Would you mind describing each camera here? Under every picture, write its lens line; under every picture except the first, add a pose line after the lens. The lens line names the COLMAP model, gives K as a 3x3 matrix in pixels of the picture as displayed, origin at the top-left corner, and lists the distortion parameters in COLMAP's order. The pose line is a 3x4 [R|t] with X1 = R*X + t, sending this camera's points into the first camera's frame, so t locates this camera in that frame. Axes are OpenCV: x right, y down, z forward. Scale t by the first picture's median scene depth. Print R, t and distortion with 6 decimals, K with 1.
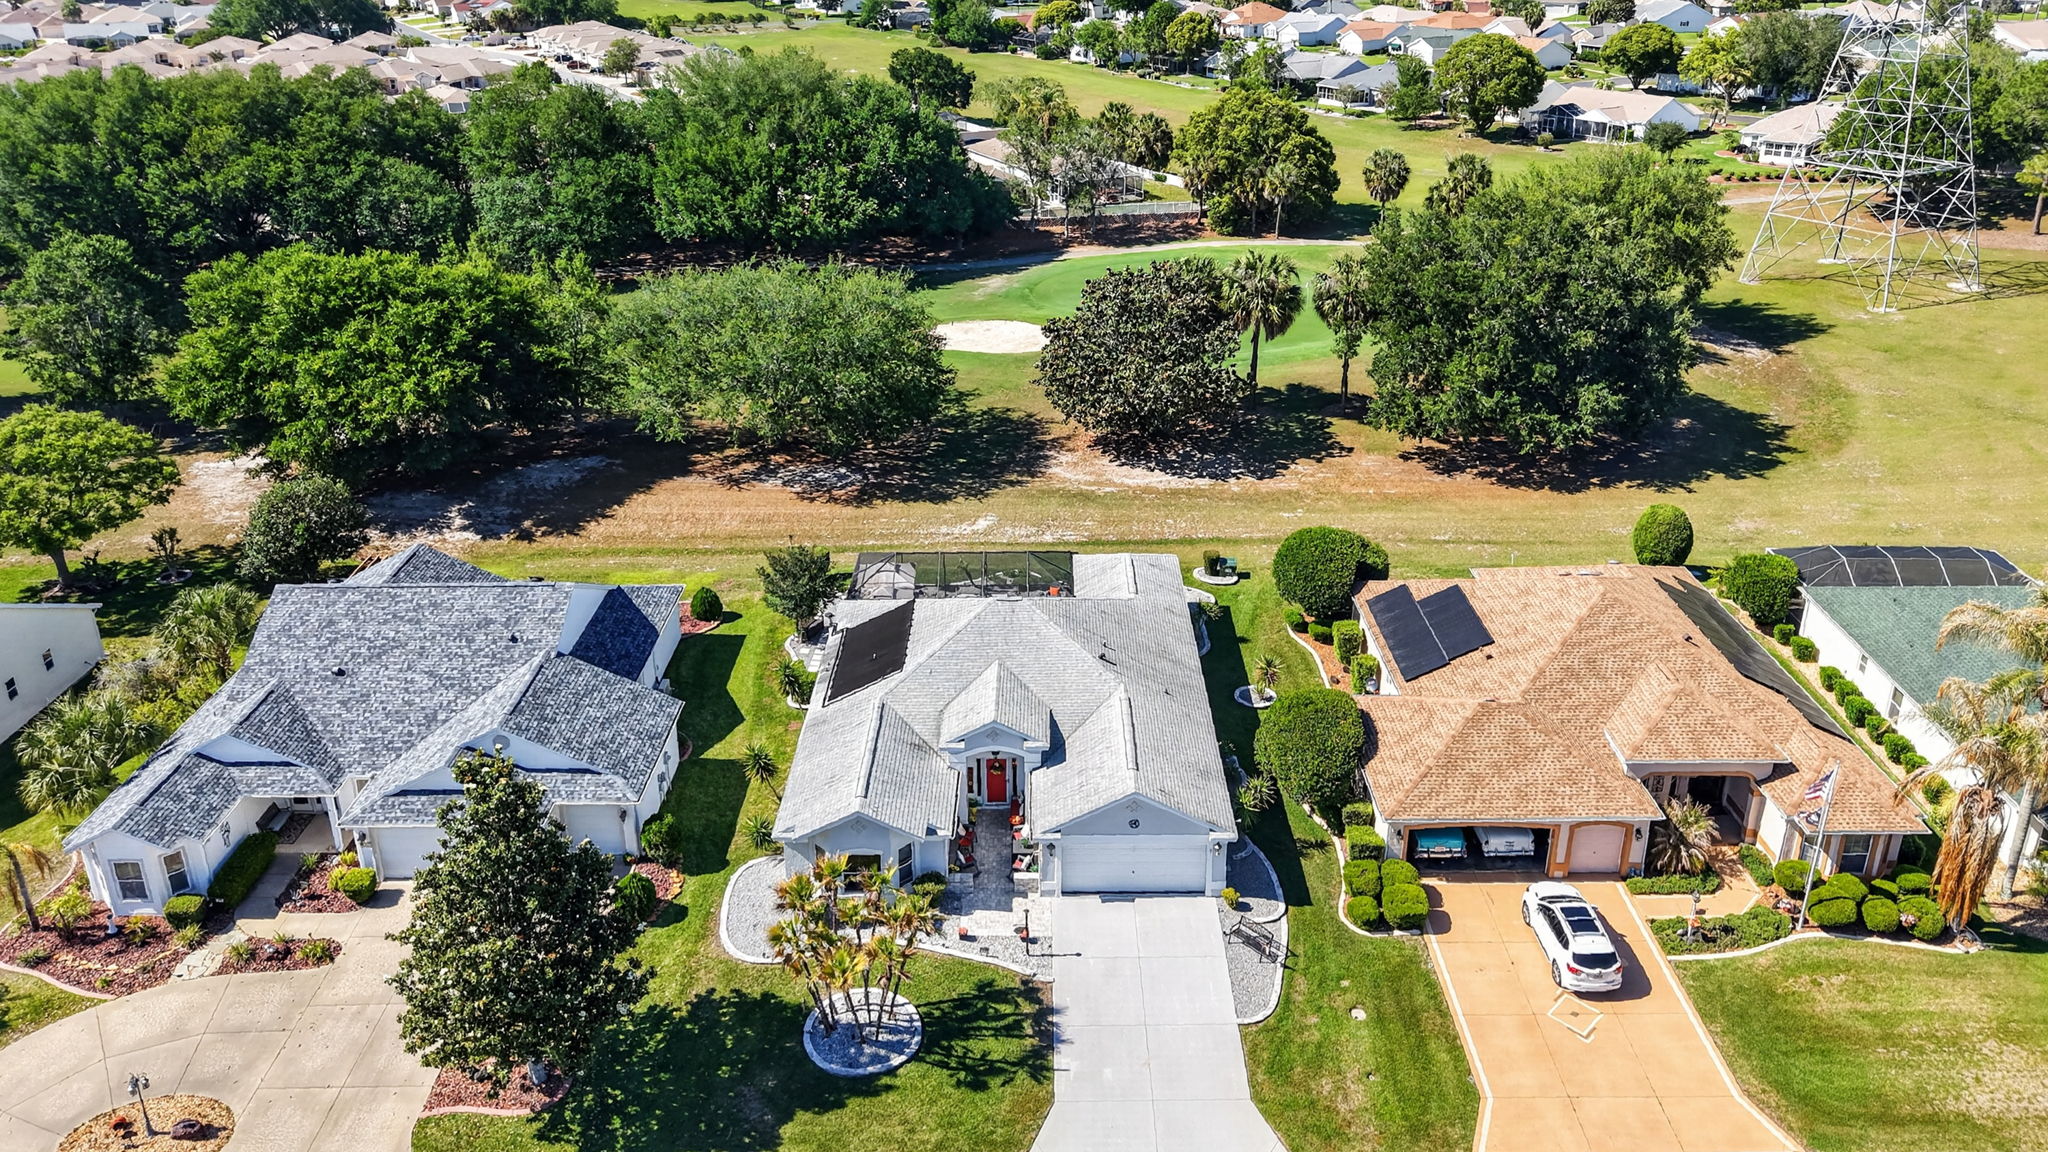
lens RADIAL K [[1446.5, 0, 1024.7], [0, 1446.5, 509.4], [0, 0, 1]] dist [0.065675, -0.040786]
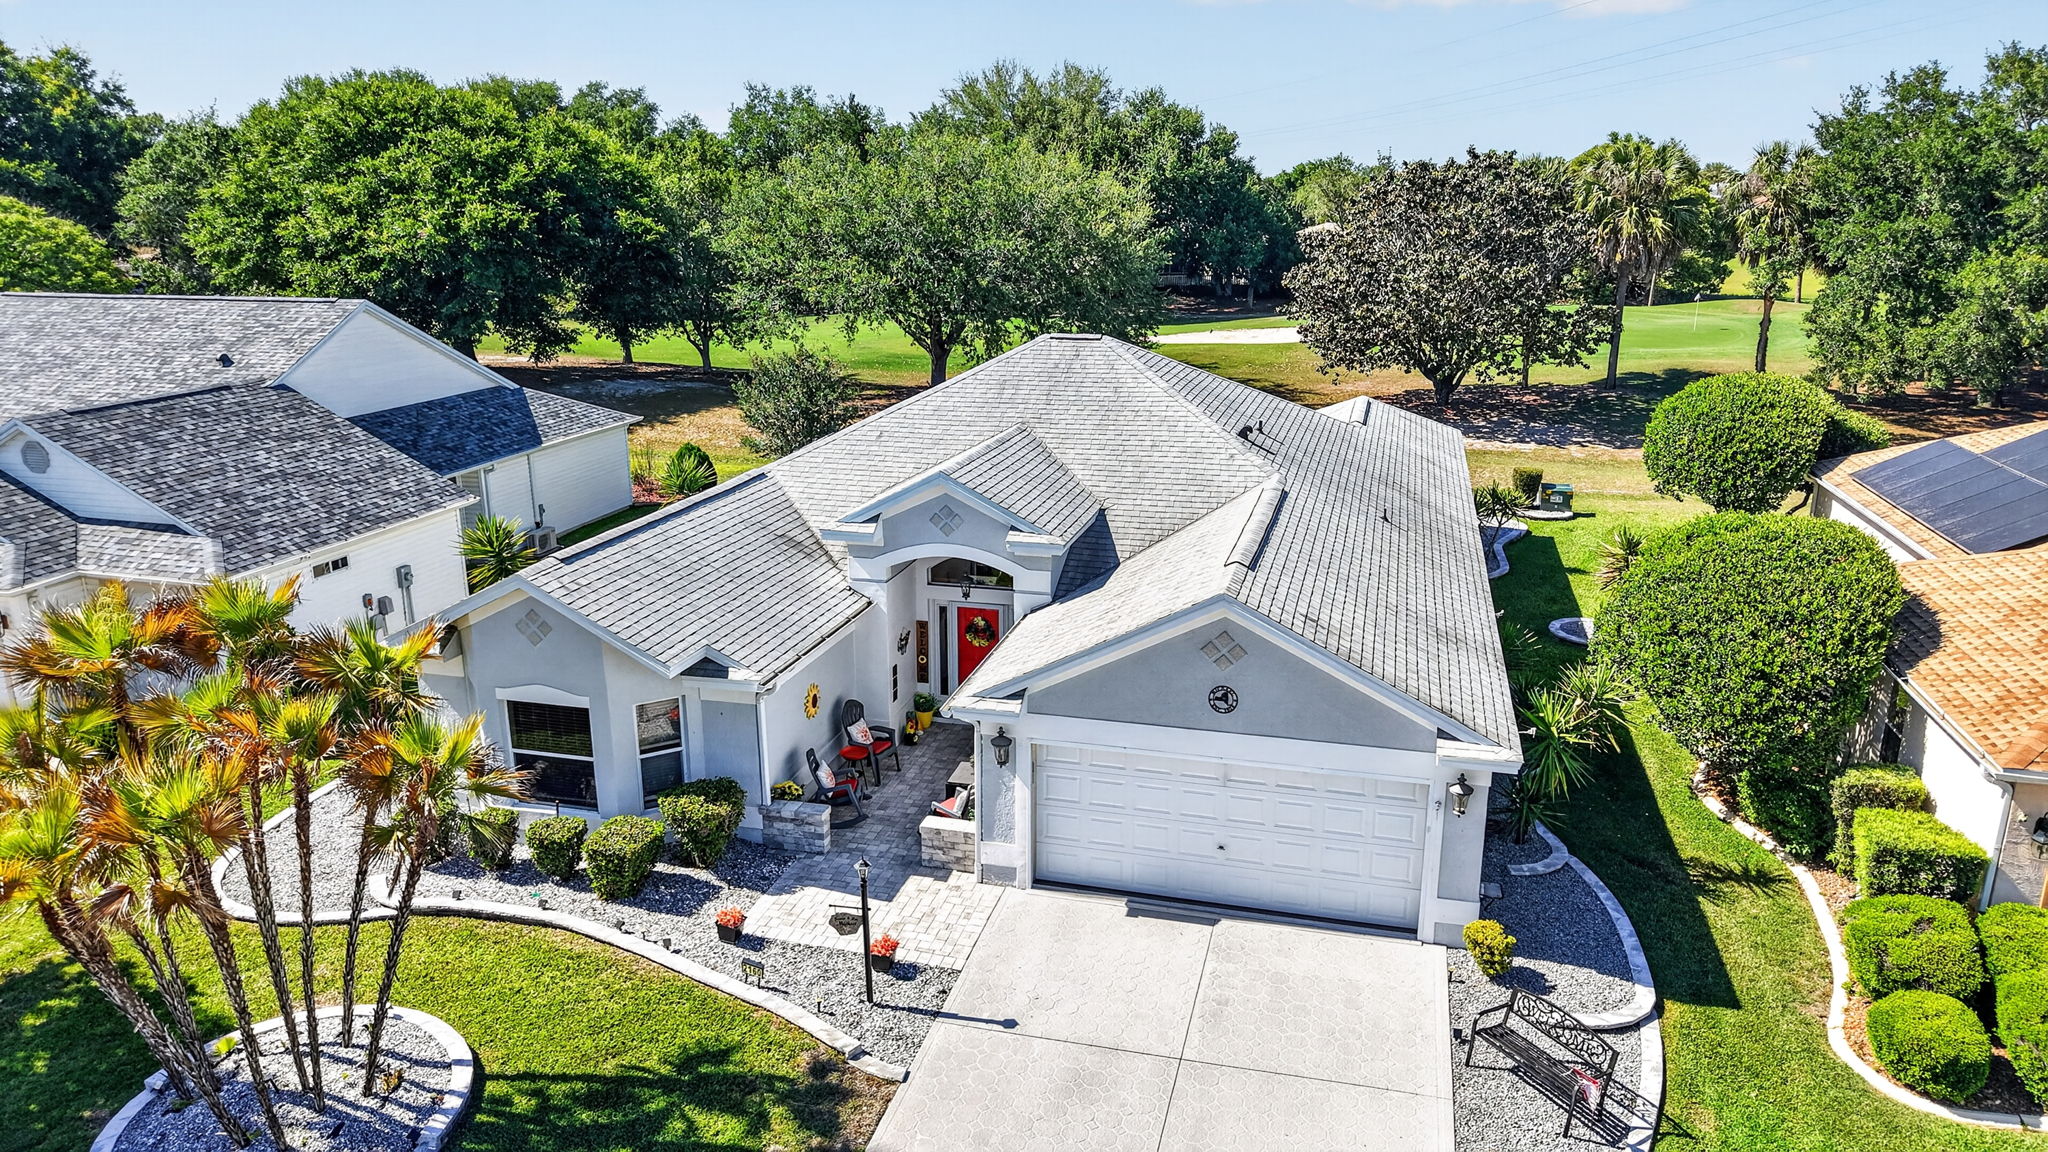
lens RADIAL K [[1359.7, 0, 1024.0], [0, 1359.7, 576.0], [0, 0, 1]] dist [0.029610, -0.030099]
pose [[0.966443, 0.077714, -0.244844, 0.106265], [-0.105720, 0.989007, -0.103384, 0.221910], [0.234118, 0.125800, 0.964035, 0.639898]]
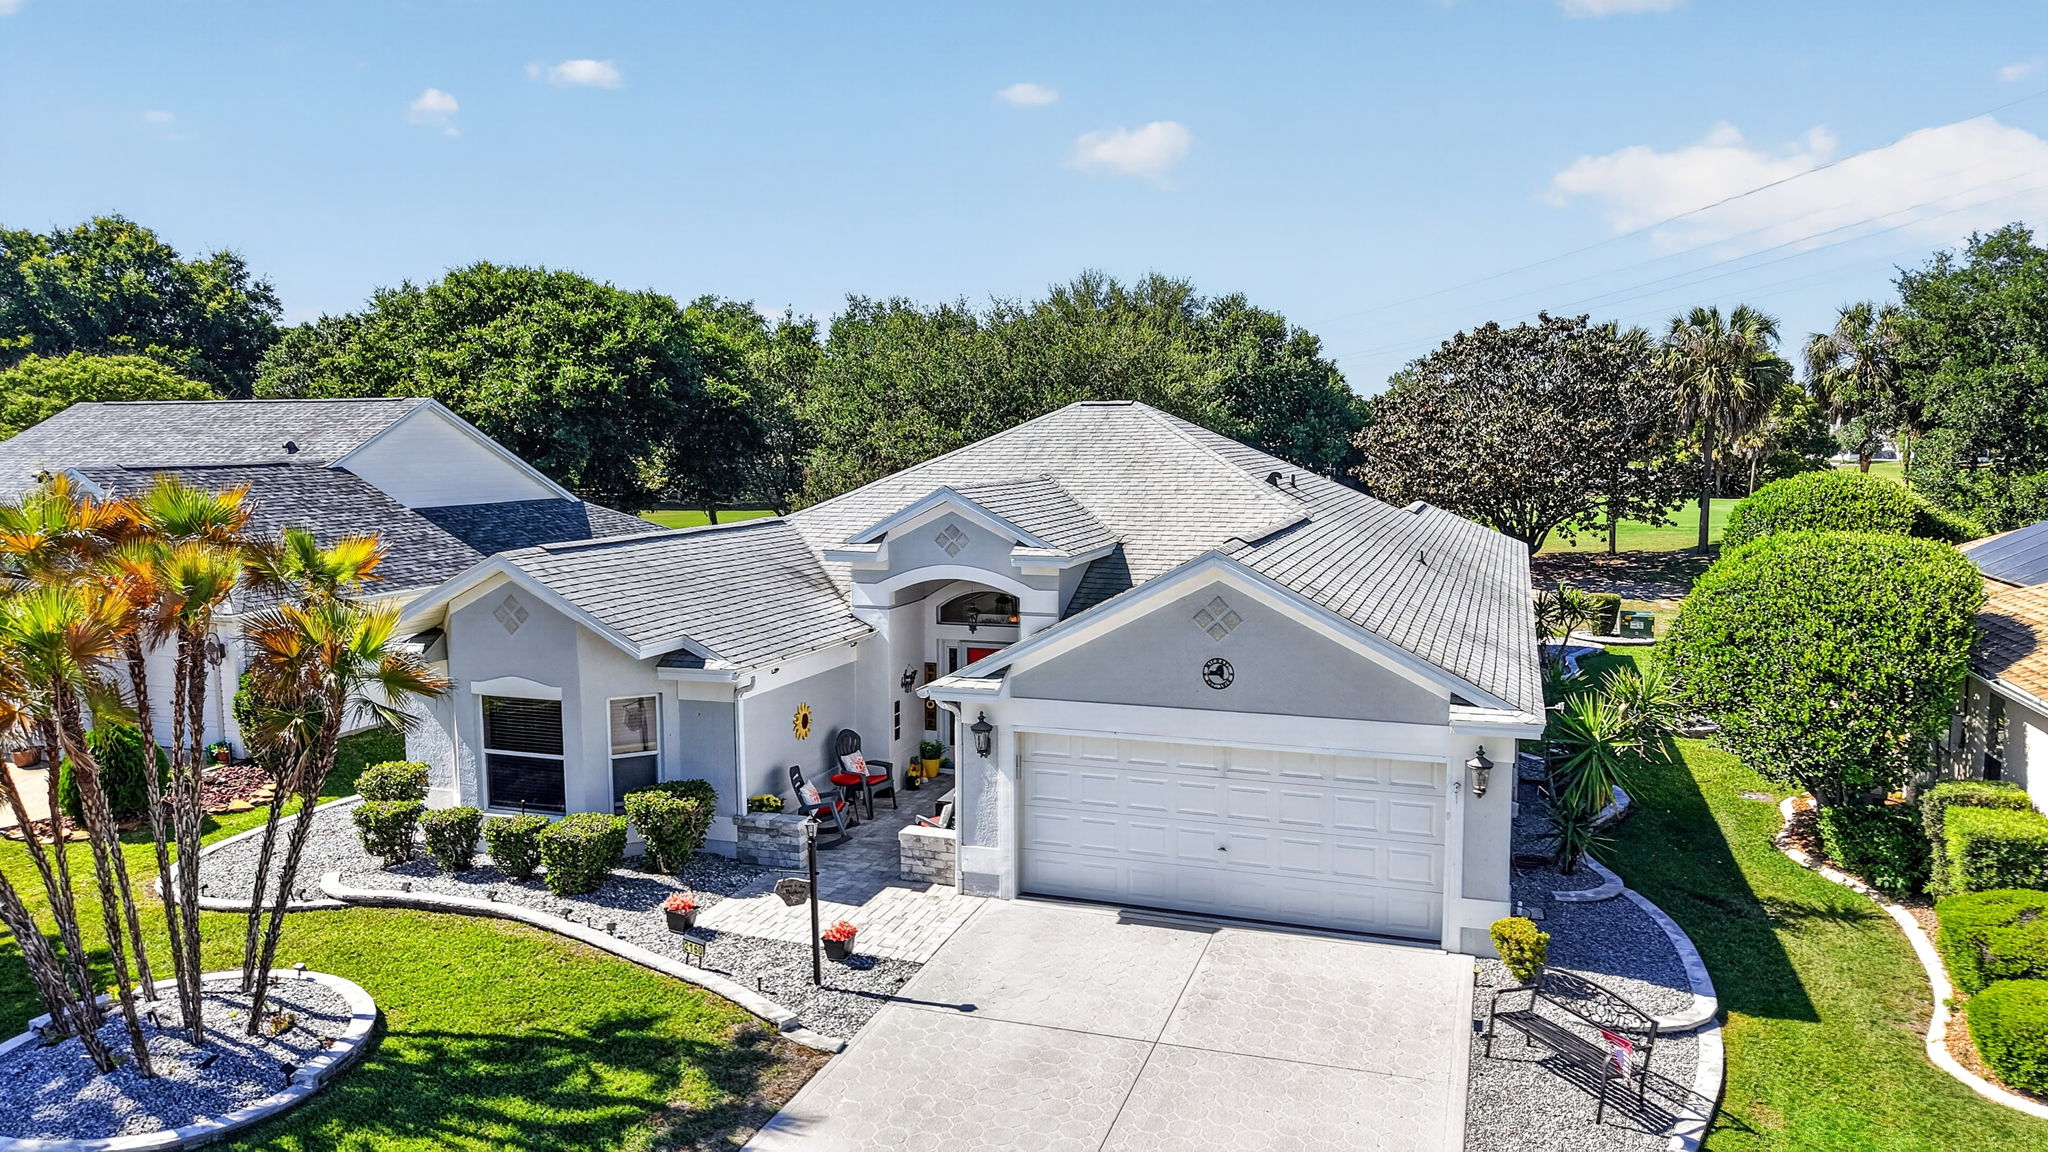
lens RADIAL K [[1363.6, 0, 1024.0], [0, 1363.6, 576.0], [0, 0, 1]] dist [0.016241, -0.014673]
pose [[0.944924, 0.042988, -0.324454, 0.131845], [-0.132338, 0.956867, -0.258637, 0.276927], [0.299341, 0.287330, 0.909855, 0.677116]]
